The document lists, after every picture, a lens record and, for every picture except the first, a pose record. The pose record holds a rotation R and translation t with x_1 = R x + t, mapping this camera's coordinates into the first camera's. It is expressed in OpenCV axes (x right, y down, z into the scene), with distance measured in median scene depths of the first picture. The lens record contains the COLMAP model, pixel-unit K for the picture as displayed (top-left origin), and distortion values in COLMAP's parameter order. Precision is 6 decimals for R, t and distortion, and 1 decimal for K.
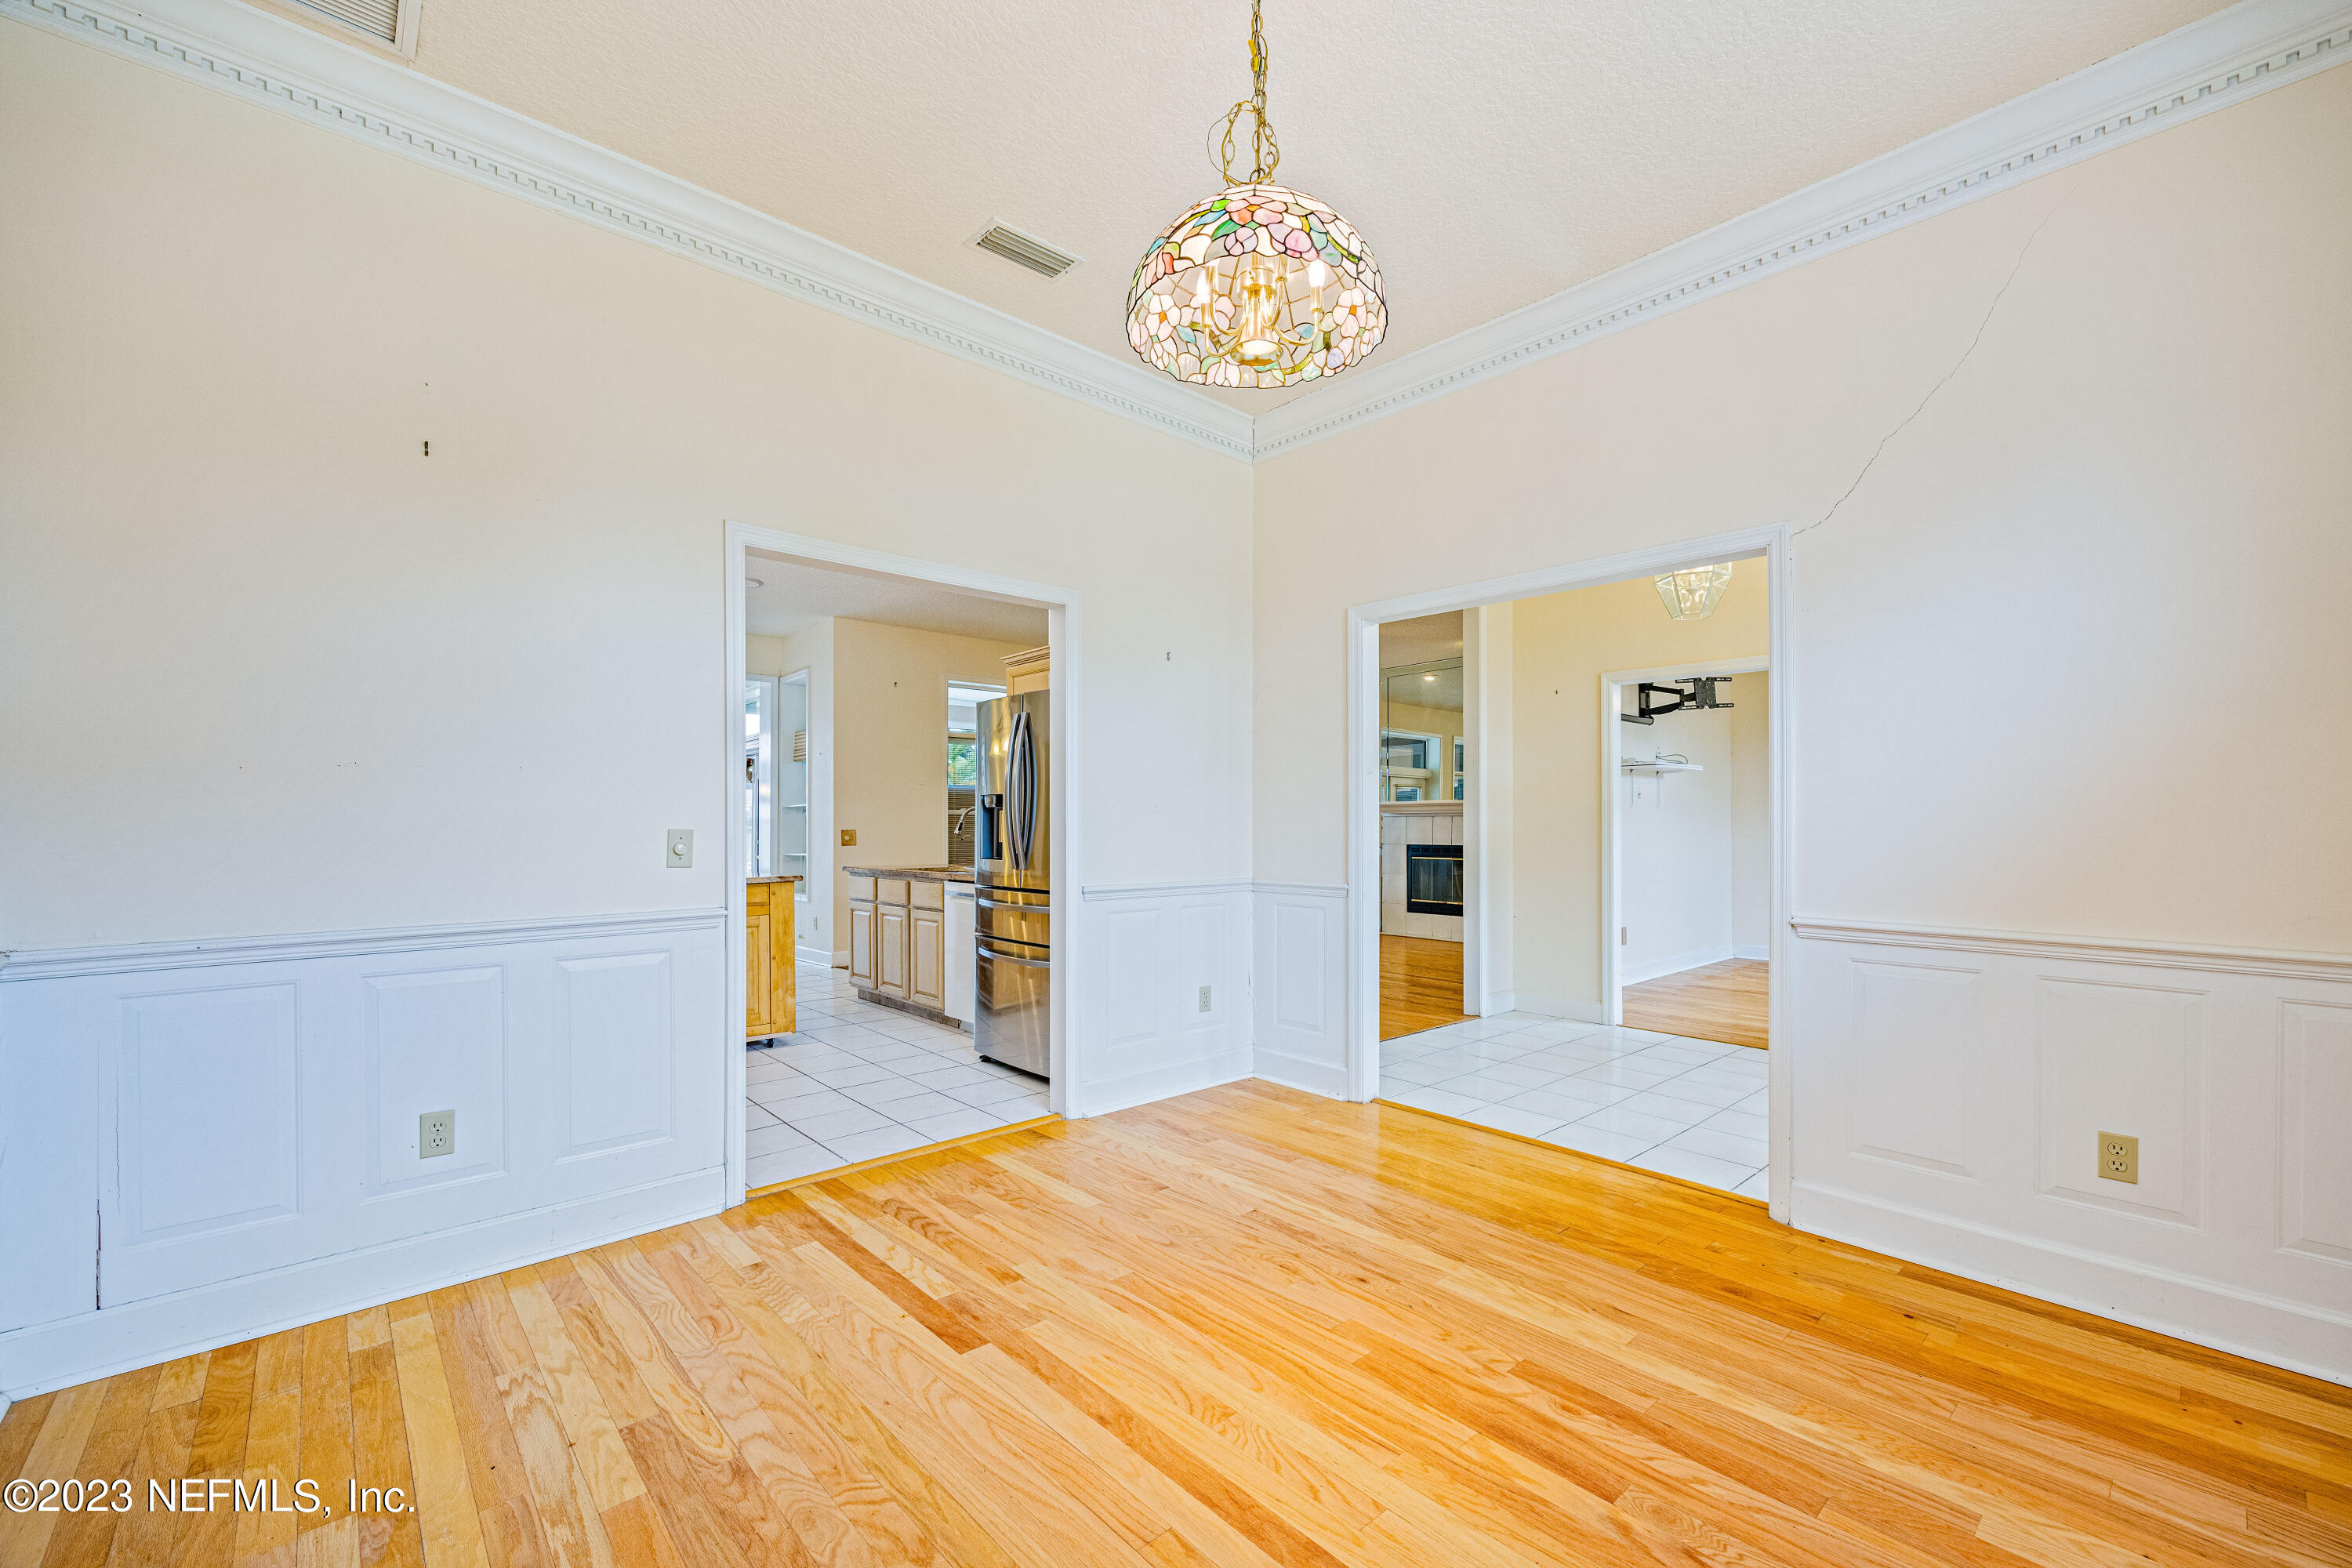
lens RADIAL K [[948.4, 0, 1169.9], [0, 948.4, 801.2], [0, 0, 1]] dist [-0.001503, -0.000307]
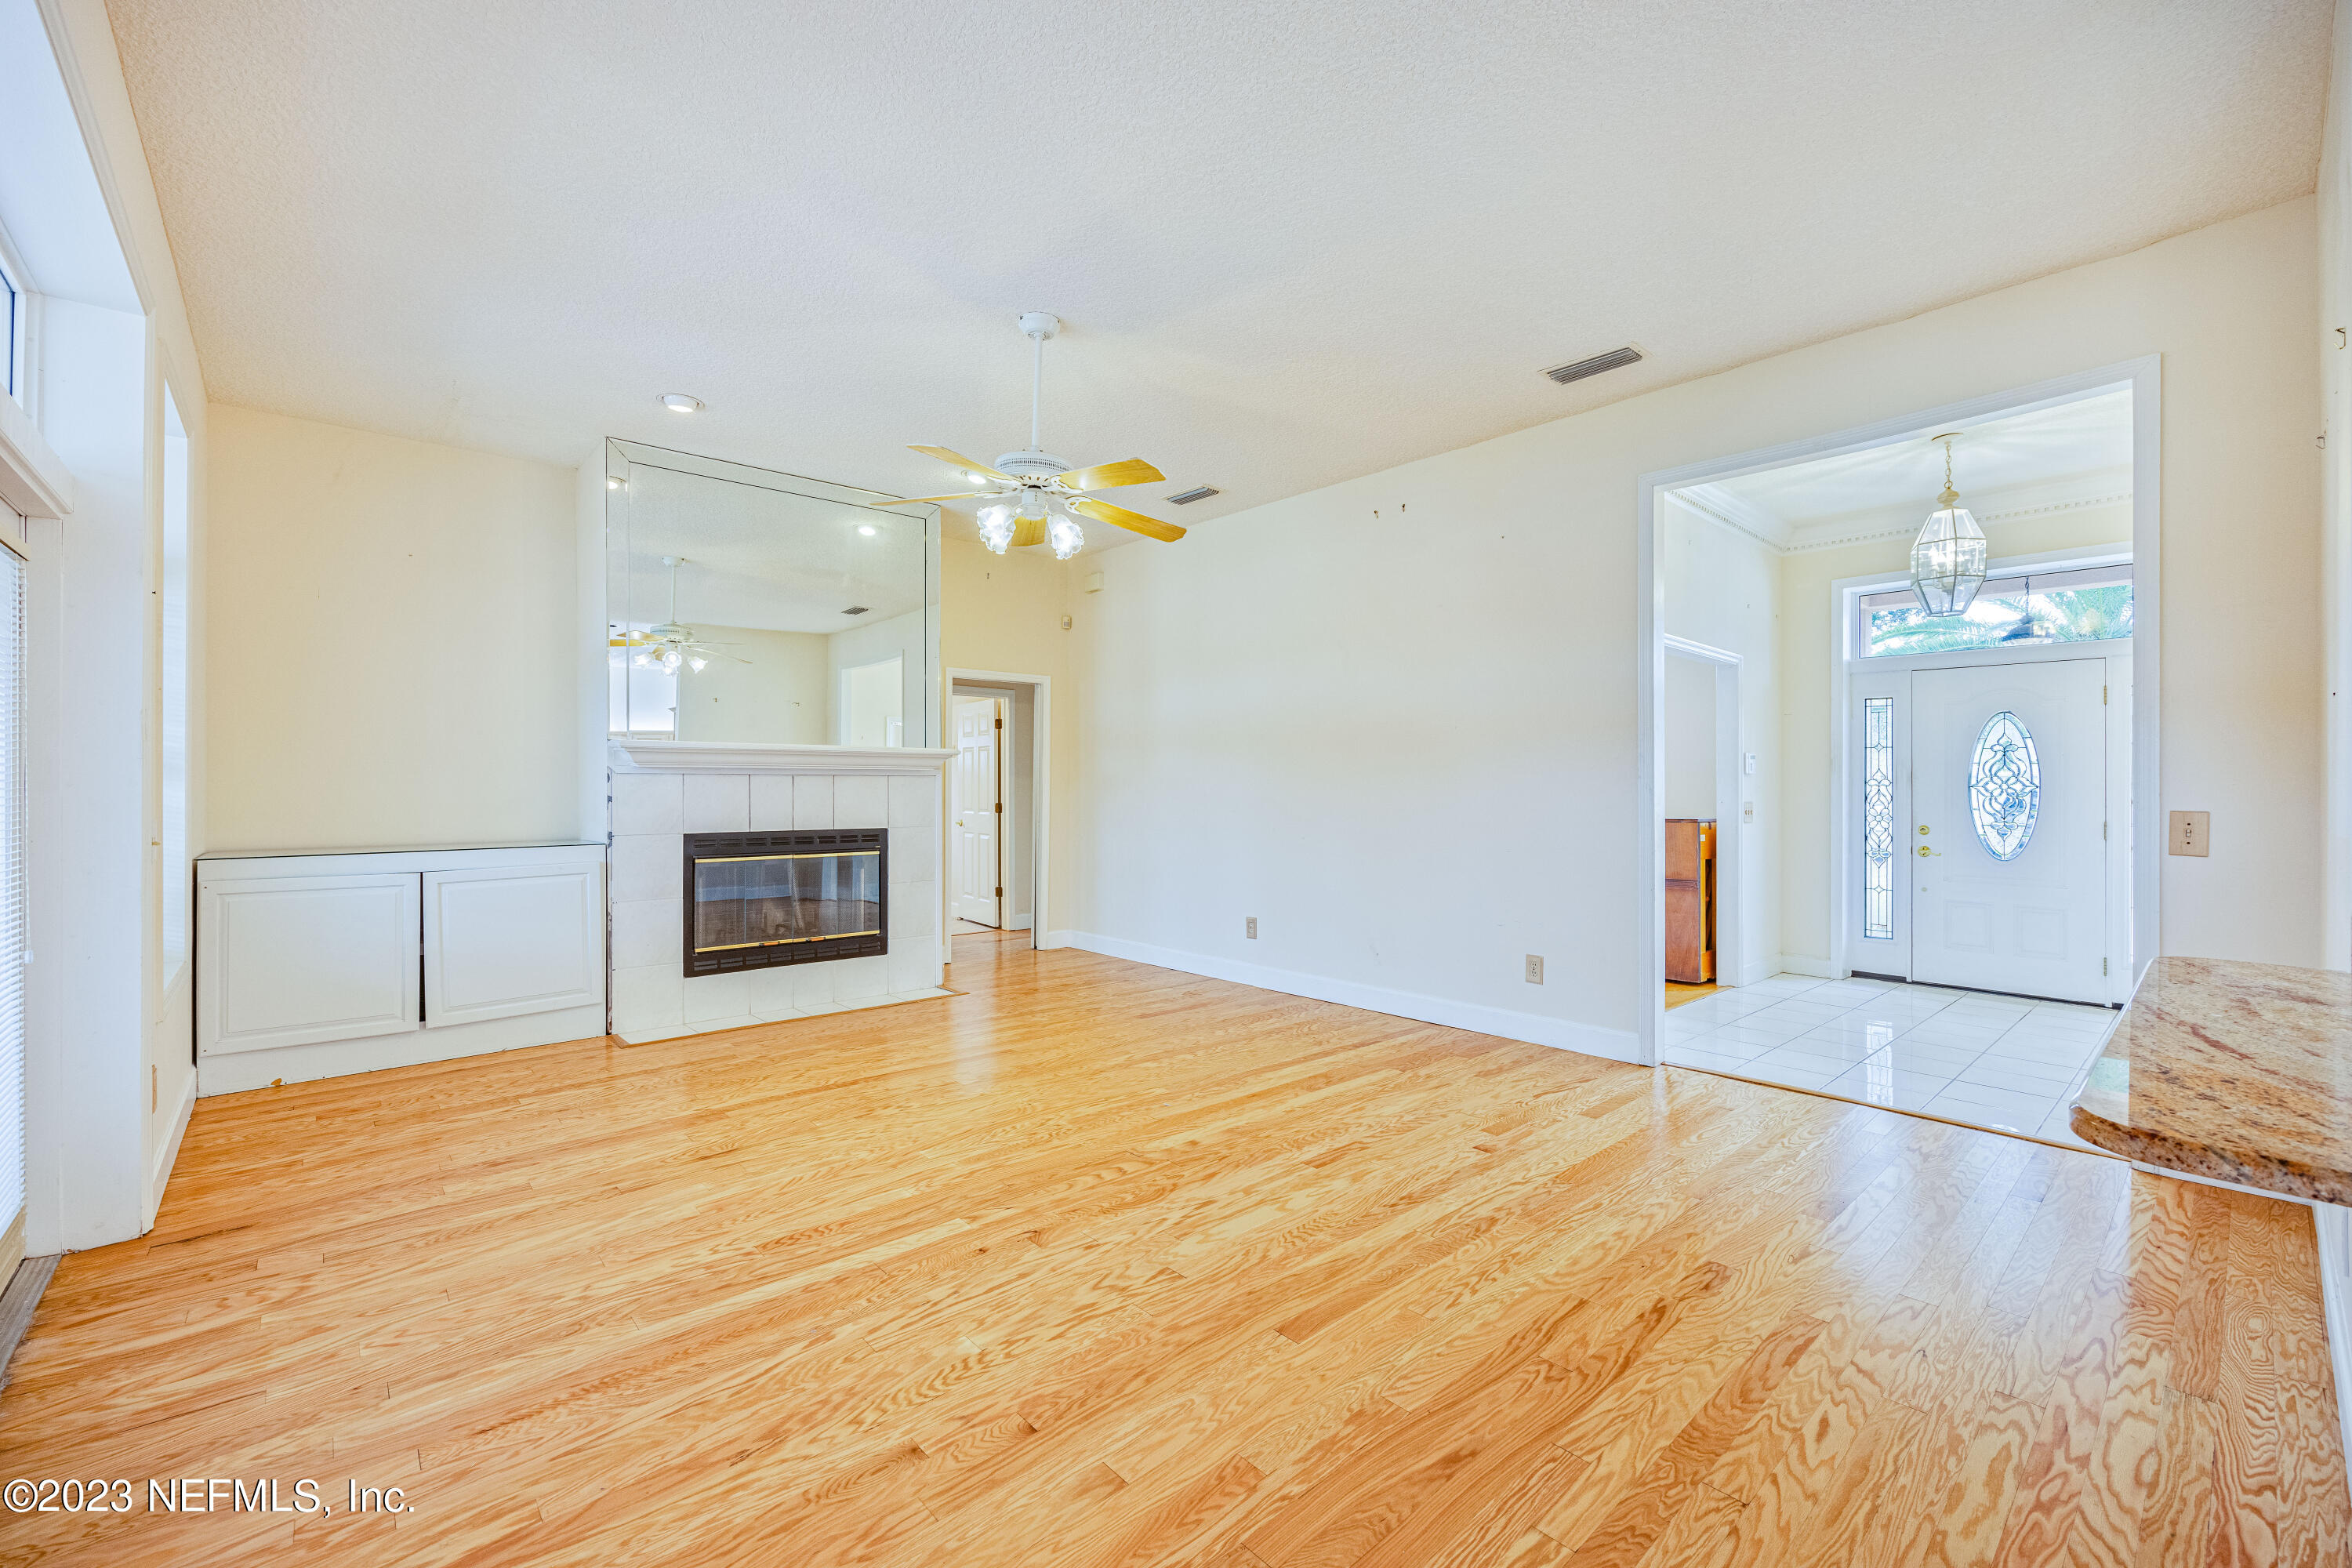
lens RADIAL K [[976.4, 0, 1176.0], [0, 976.4, 784.0], [0, 0, 1]] dist [-0.000964, -0.000076]
pose [[0.001519, 0.001977, 0.999997, -0.242999], [-0.031854, 0.999491, -0.001927, 0.014570], [-0.999491, -0.031851, 0.001581, 0.786509]]
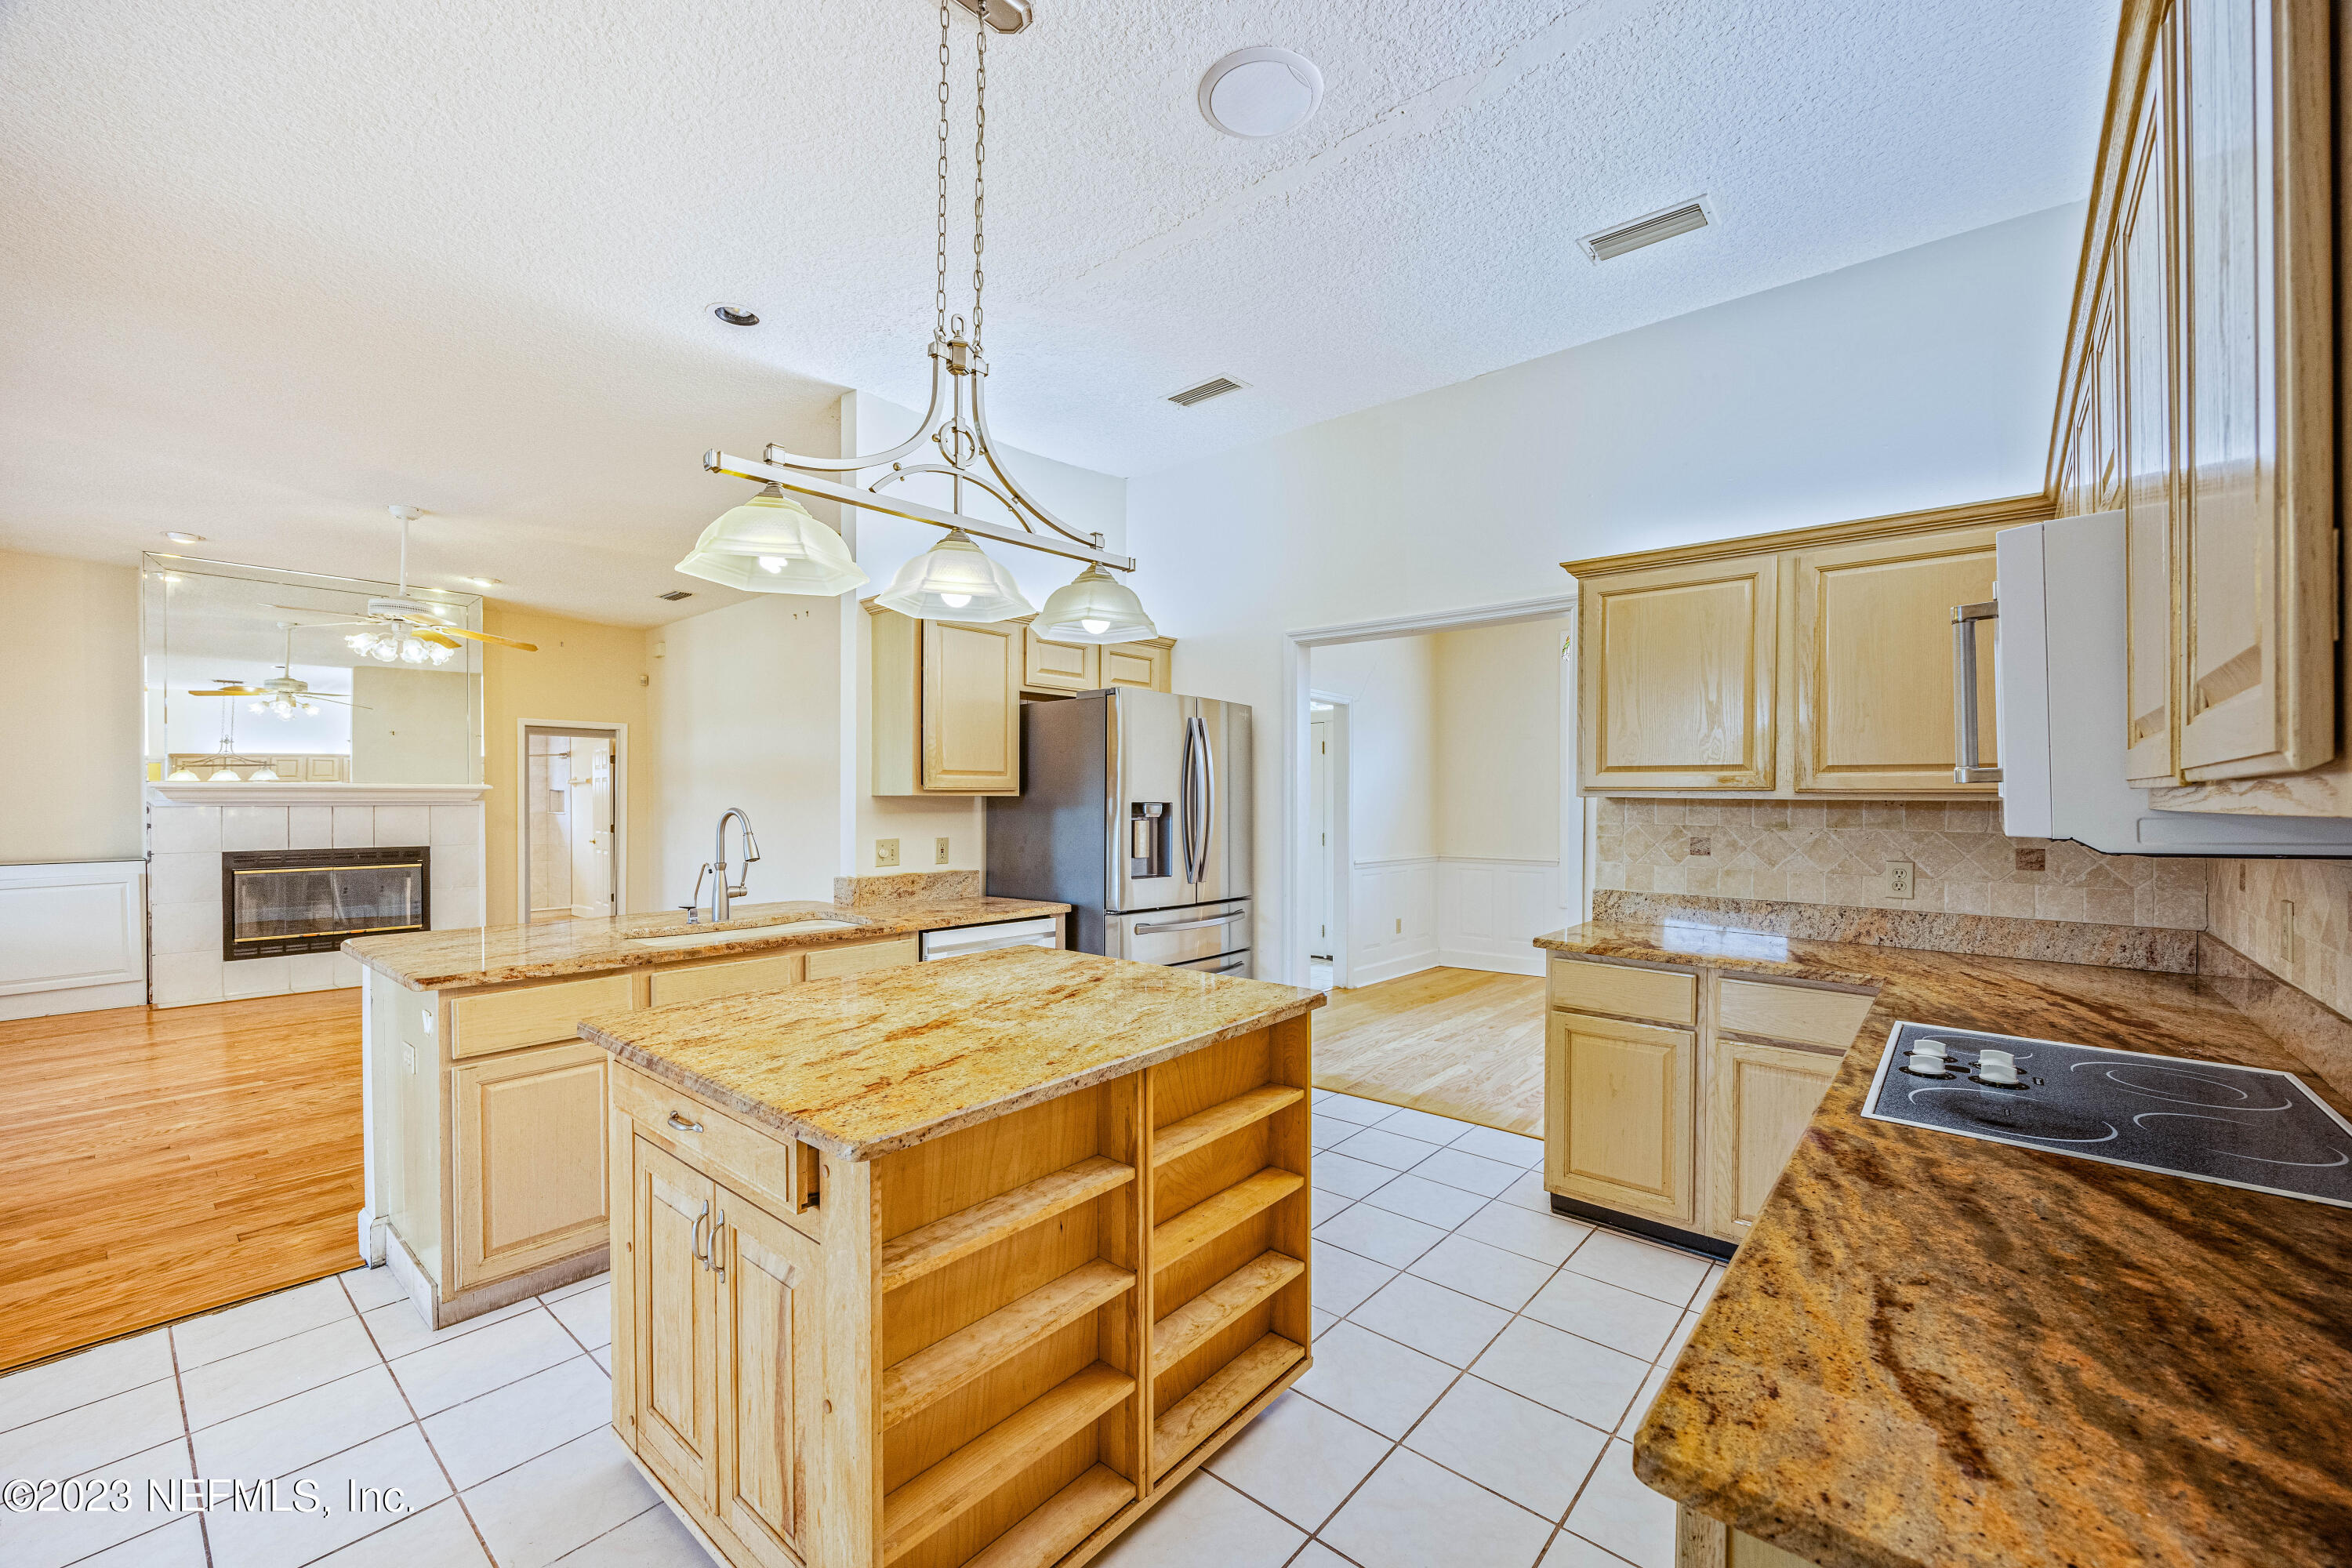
lens RADIAL K [[948.4, 0, 1169.9], [0, 948.4, 801.2], [0, 0, 1]] dist [-0.001503, -0.000307]
pose [[-0.126094, 0.001054, 0.992018, -0.458180], [-0.026429, 0.999641, -0.004421, -0.001307], [-0.991666, -0.026776, -0.126021, 0.484871]]
